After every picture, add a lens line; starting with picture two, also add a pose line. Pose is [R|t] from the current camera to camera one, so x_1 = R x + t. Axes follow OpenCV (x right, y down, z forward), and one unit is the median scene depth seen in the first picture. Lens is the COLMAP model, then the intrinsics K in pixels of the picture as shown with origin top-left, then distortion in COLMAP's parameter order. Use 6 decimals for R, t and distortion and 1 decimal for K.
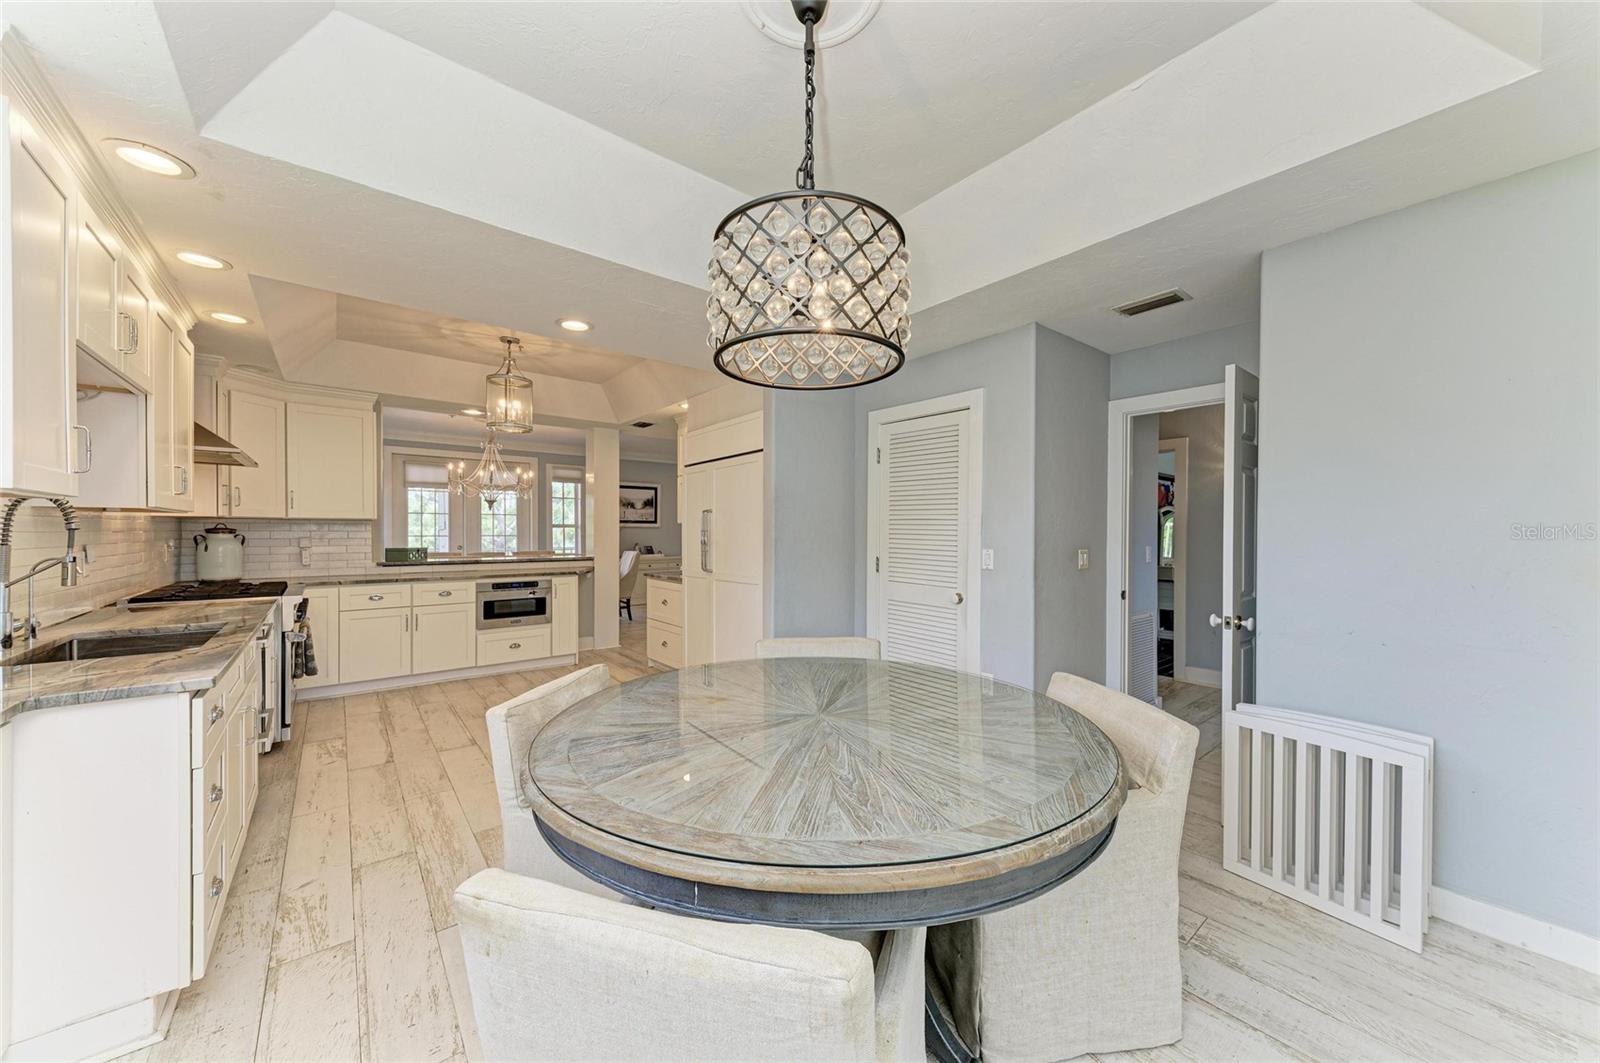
lens RADIAL K [[571.5, 0, 800.0], [0, 571.5, 531.5], [0, 0, 1]] dist [0.001424, -0.000011]
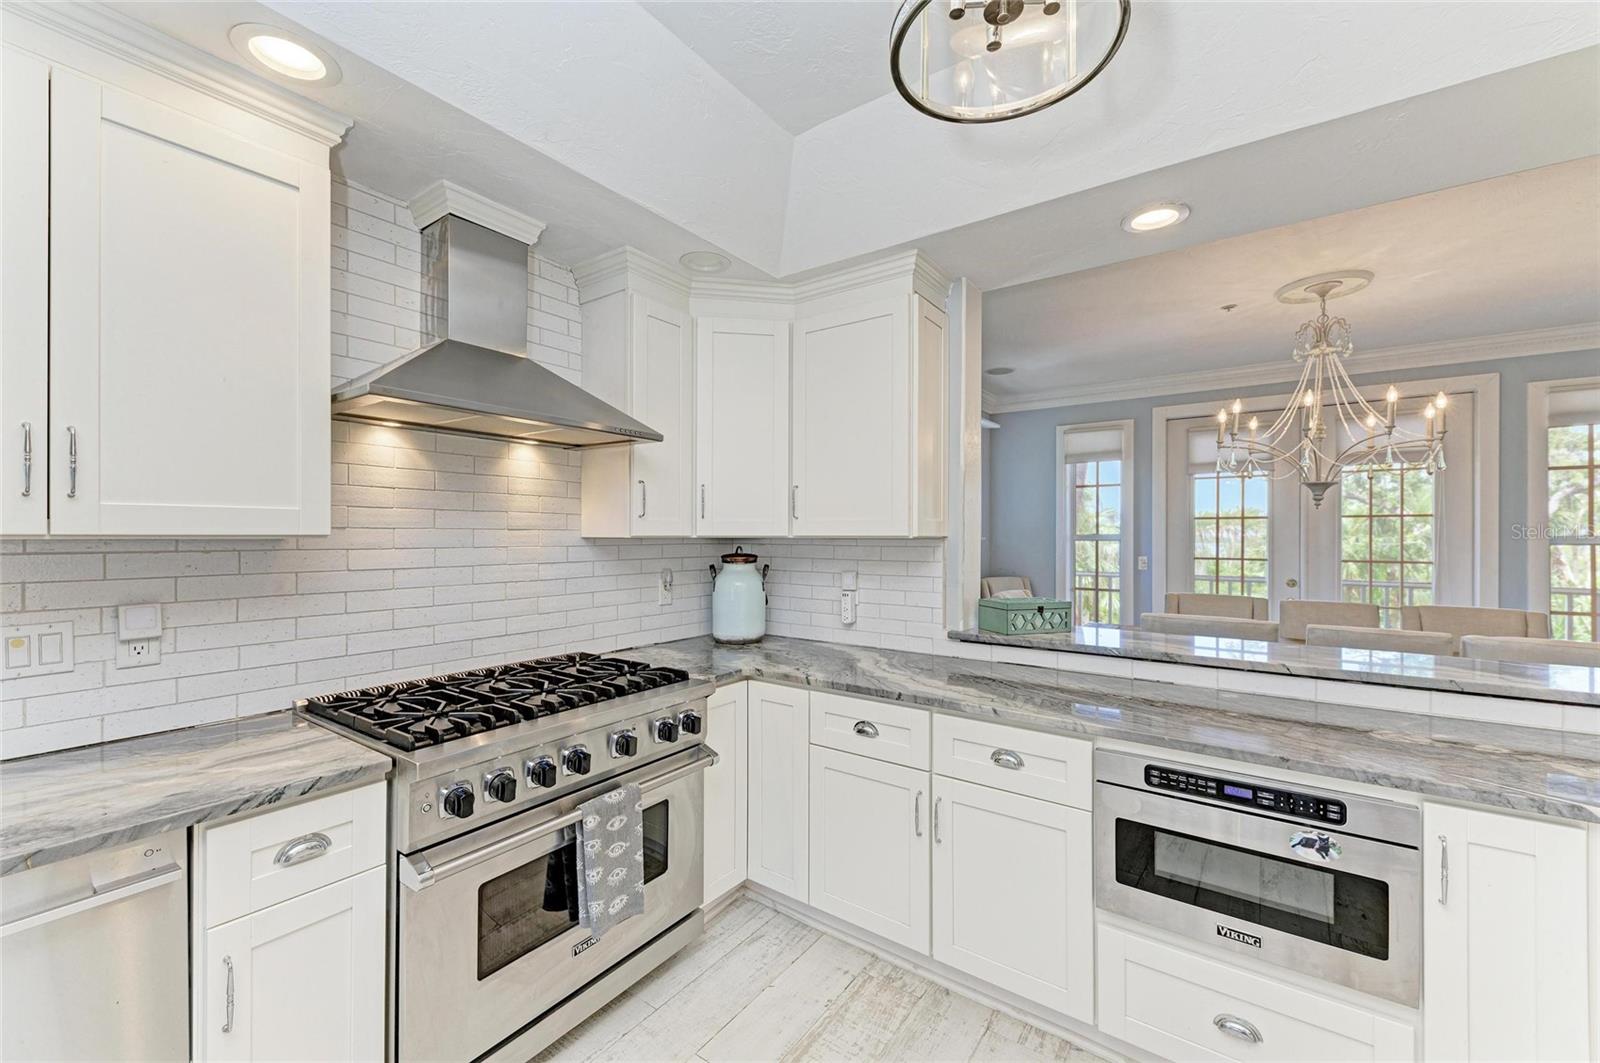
lens RADIAL K [[643.1, 0, 800.0], [0, 643.1, 531.5], [0, 0, 1]] dist [0.000790, 0.000045]
pose [[0.260217, -0.009101, -0.965507, -0.274495], [-0.004323, 0.999935, -0.010591, -0.019322], [0.965541, 0.006930, 0.260160, 0.749703]]
